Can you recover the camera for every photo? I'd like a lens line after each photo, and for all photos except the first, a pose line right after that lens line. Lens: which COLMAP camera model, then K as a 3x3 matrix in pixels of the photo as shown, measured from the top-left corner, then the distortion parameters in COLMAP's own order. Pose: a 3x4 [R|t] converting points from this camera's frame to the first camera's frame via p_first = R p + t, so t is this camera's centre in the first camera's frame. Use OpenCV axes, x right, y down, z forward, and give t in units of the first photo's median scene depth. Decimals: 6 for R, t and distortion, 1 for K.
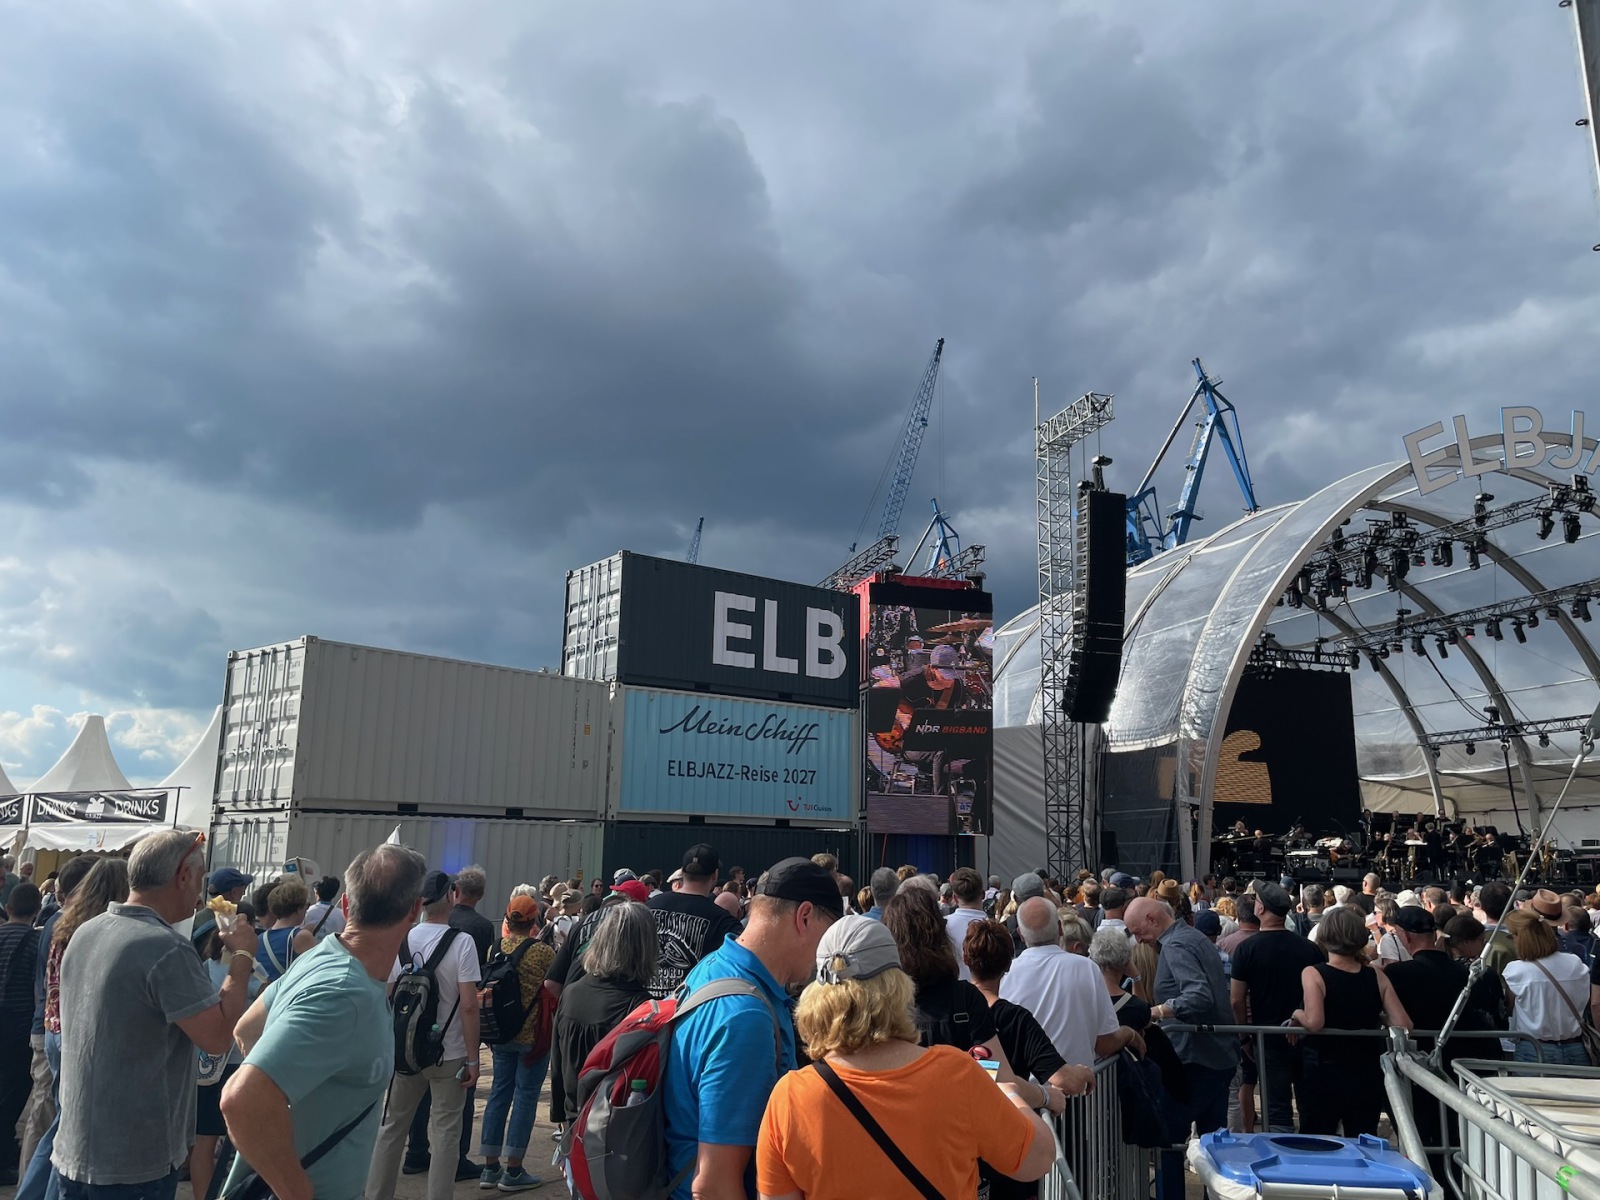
lens RADIAL K [[1229.3, 0, 800.0], [0, 1229.3, 600.0], [0, 0, 1]] dist [0.093780, -0.118848]
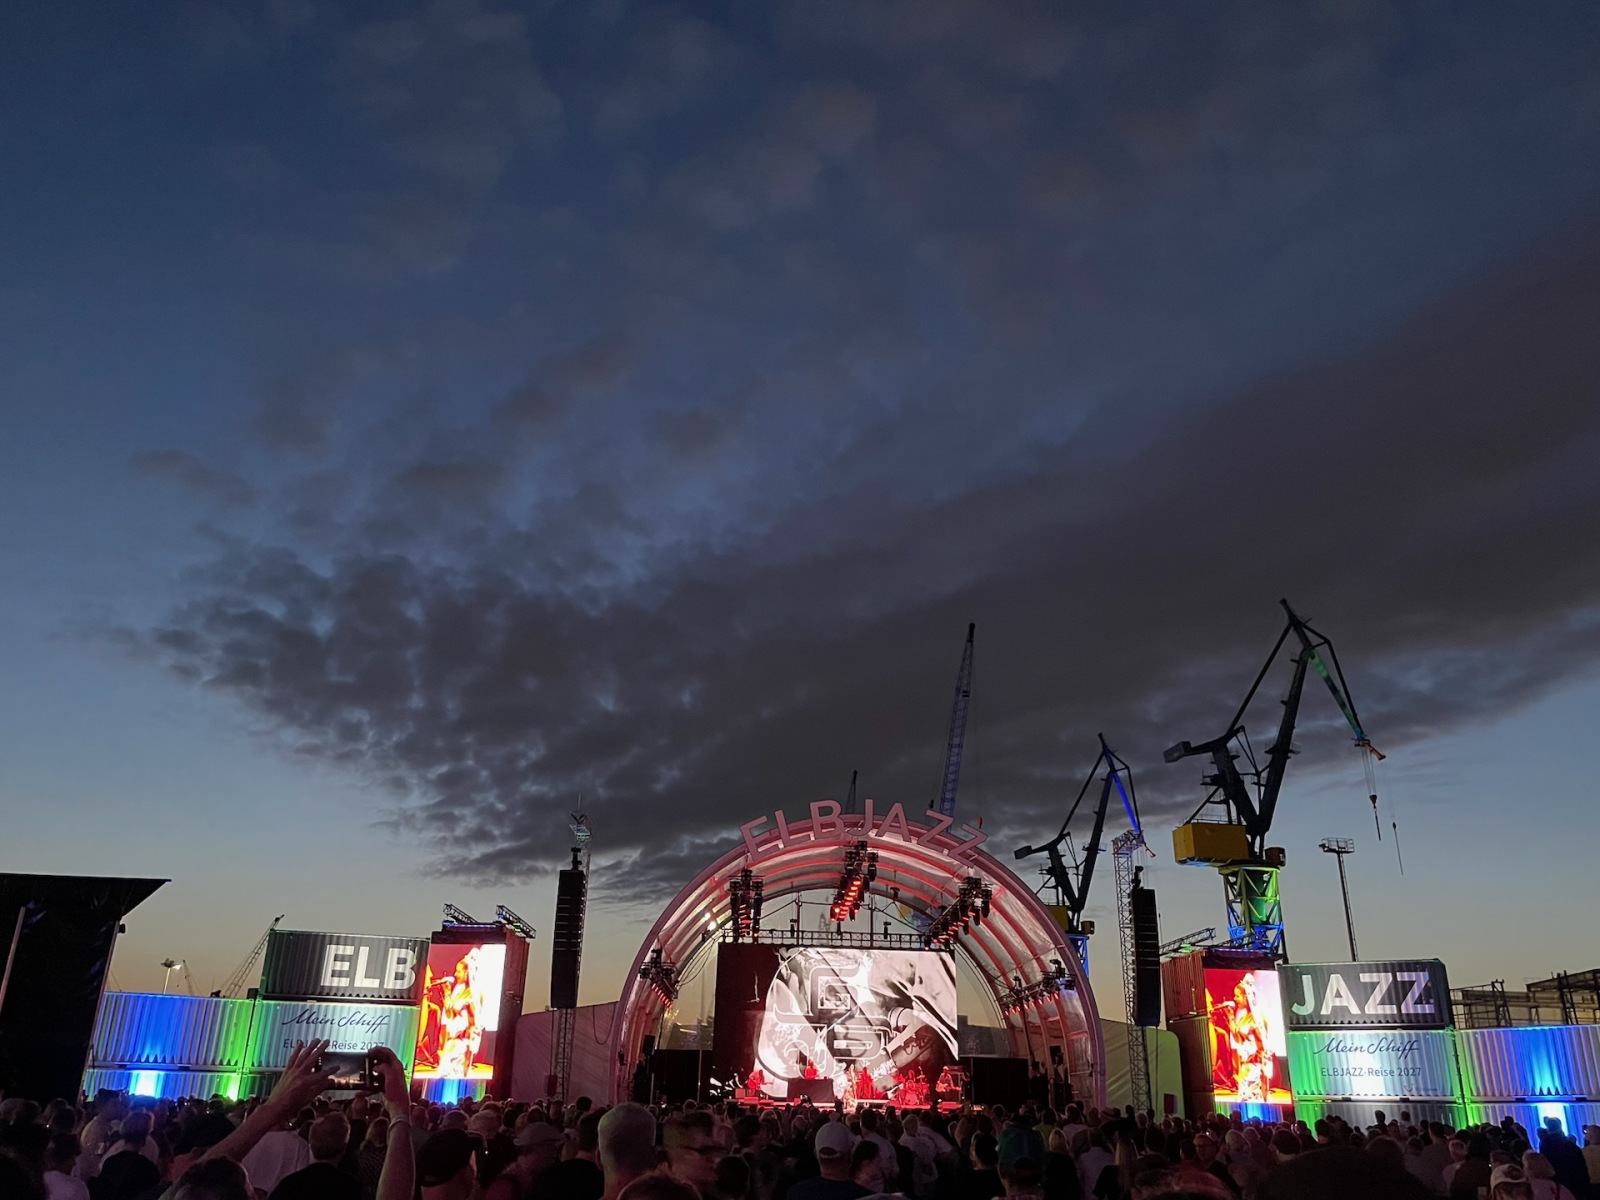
lens RADIAL K [[1229.3, 0, 800.0], [0, 1229.3, 600.0], [0, 0, 1]] dist [0.093780, -0.118848]
pose [[0.954221, -0.100491, -0.281717, 1.180526], [0.051965, 0.983246, -0.174719, -0.151544], [0.294555, 0.152081, 0.943456, -0.674694]]
